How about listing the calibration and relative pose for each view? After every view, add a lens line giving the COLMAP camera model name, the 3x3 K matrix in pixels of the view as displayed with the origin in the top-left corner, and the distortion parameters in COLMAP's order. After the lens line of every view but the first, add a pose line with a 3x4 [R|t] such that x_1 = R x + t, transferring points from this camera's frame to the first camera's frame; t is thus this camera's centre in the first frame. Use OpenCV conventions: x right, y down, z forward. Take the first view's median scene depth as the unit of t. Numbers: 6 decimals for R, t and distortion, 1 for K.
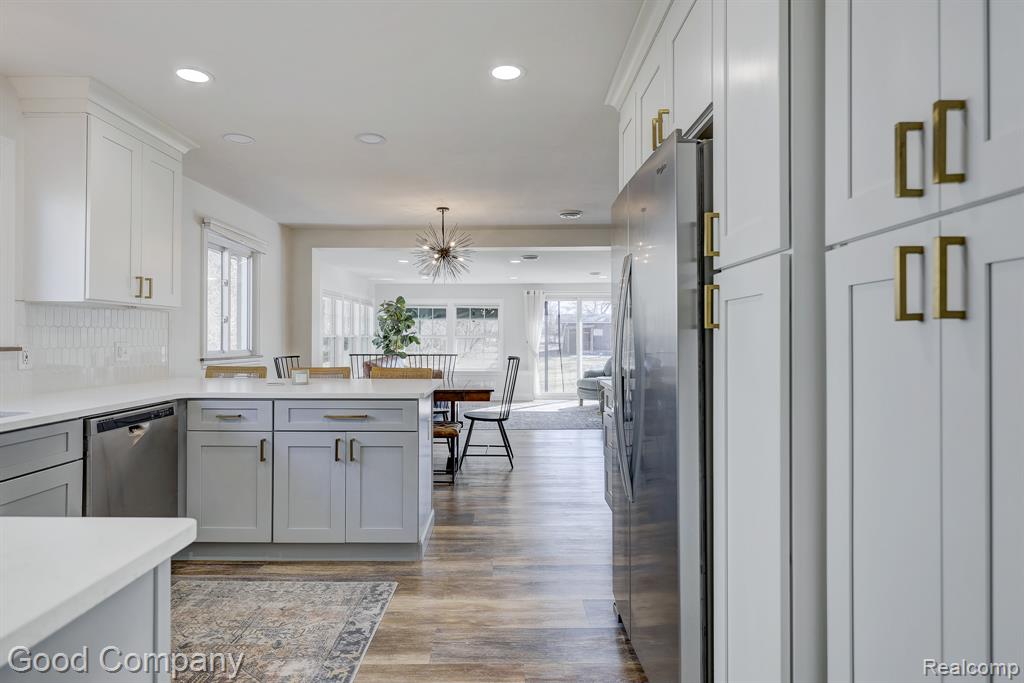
lens RADIAL K [[559.4, 0, 510.3], [0, 559.4, 337.2], [0, 0, 1]] dist [0.000139, 0.002843]
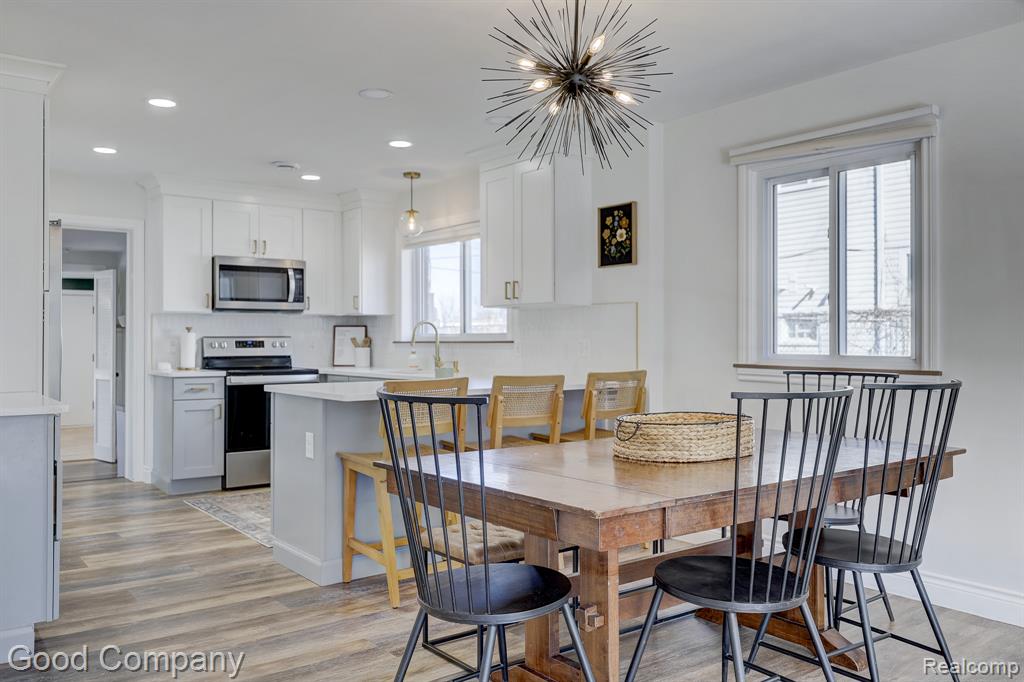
lens RADIAL K [[816.1, 0, 510.0], [0, 816.1, 339.9], [0, 0, 1]] dist [0.007936, 0.007053]
pose [[-0.802614, 0.000198, -0.596499, 0.328985], [0.001899, 0.999996, -0.002222, 0.014763], [0.596496, -0.002917, -0.802611, 2.162048]]
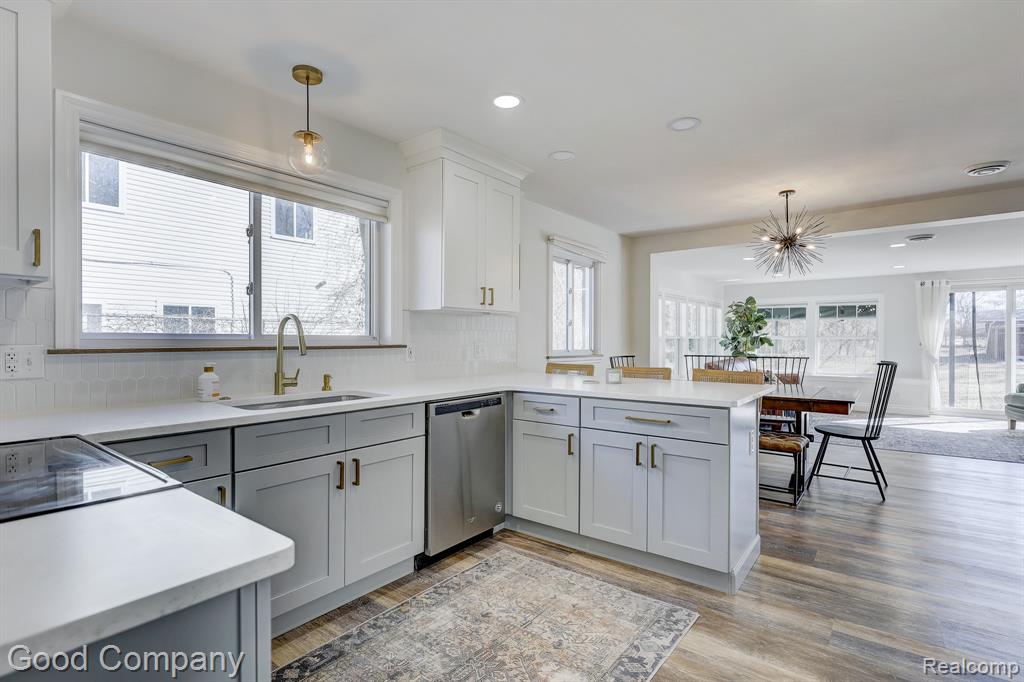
lens RADIAL K [[501.7, 0, 507.3], [0, 501.7, 344.6], [0, 0, 1]] dist [0.000876, -0.000174]
pose [[0.783317, 0.003804, -0.621610, 0.040456], [0.002030, 0.999960, 0.008678, 0.004912], [0.621619, -0.008060, 0.783279, 0.153221]]
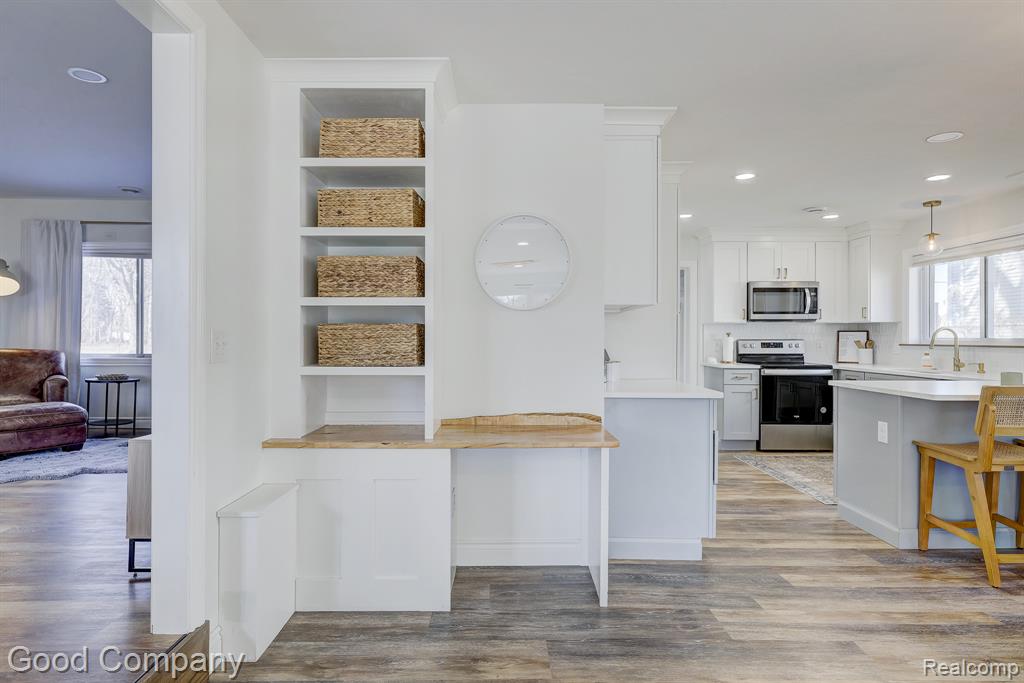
lens RADIAL K [[559.4, 0, 507.7], [0, 559.4, 337.4], [0, 0, 1]] dist [0.000139, 0.002843]
pose [[-0.999989, -0.001590, 0.004350, 0.526739], [-0.001595, 0.999998, -0.001059, -0.003122], [-0.004349, -0.001066, -0.999990, 2.044157]]
